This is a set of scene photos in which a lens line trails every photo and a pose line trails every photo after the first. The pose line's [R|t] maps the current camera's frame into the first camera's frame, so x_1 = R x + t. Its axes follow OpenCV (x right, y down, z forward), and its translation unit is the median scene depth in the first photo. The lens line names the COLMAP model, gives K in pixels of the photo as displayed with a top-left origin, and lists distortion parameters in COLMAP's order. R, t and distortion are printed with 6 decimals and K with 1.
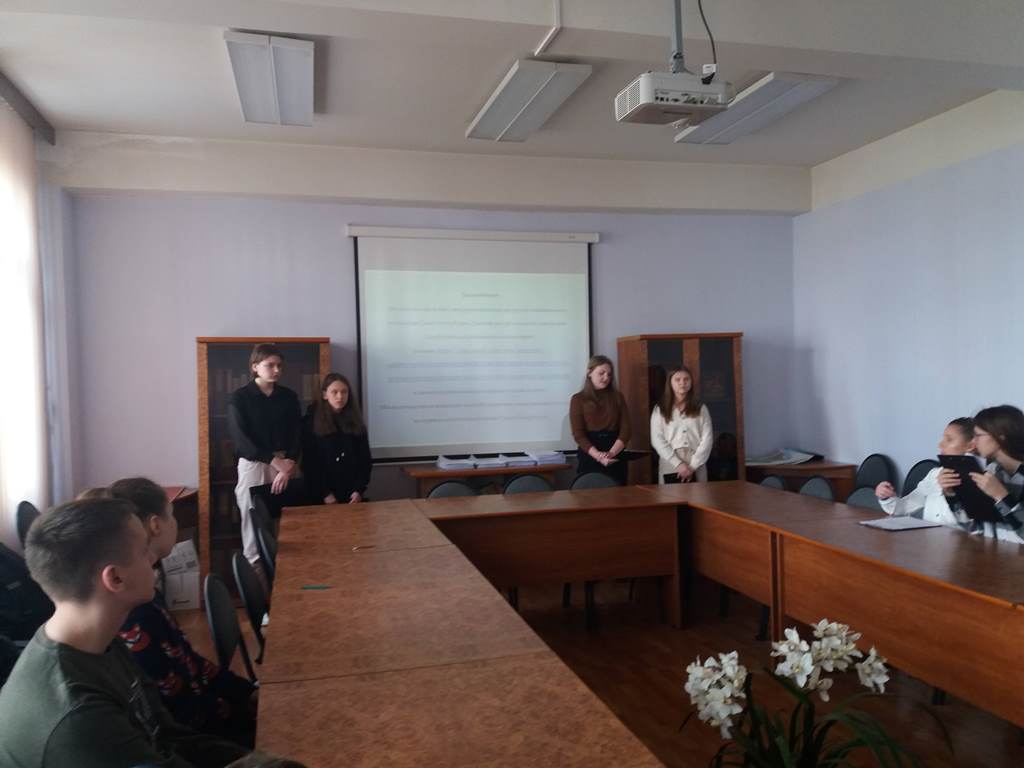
lens RADIAL K [[835.0, 0, 494.9], [0, 835.0, 383.1], [0, 0, 1]] dist [0.040287, -0.058702]
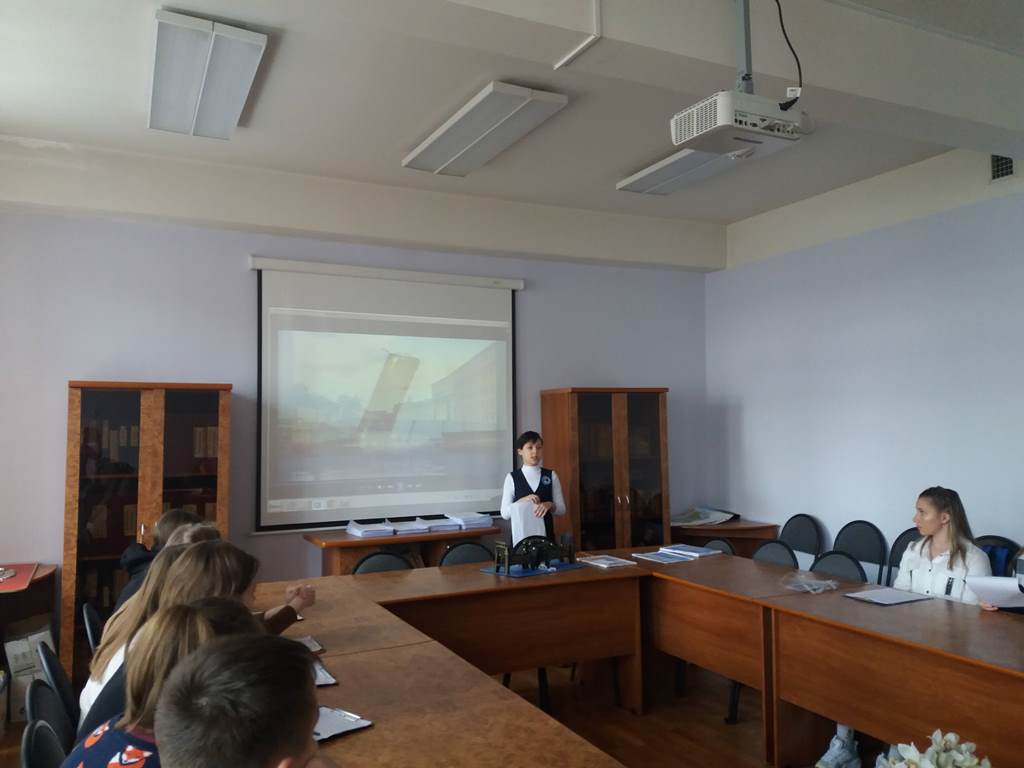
lens RADIAL K [[835.0, 0, 505.4], [0, 835.0, 378.1], [0, 0, 1]] dist [0.040287, -0.058702]
pose [[0.979075, 0.023424, 0.202146, -0.095868], [-0.010274, 0.997776, -0.065858, -0.006743], [-0.203239, 0.062403, 0.977138, 0.100485]]
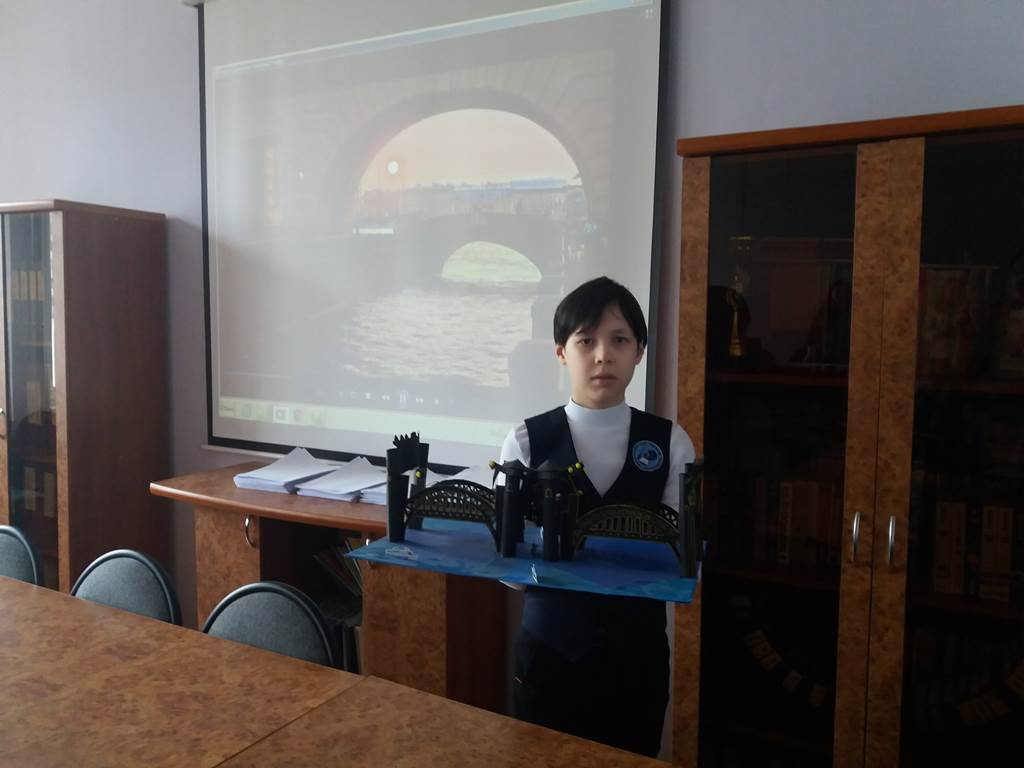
lens RADIAL K [[835.0, 0, 503.1], [0, 835.0, 387.7], [0, 0, 1]] dist [0.040287, -0.058702]
pose [[0.721474, 0.095285, -0.685855, 0.365710], [-0.035090, 0.994245, 0.101217, -0.000050], [0.691552, -0.048959, 0.720665, 0.803137]]
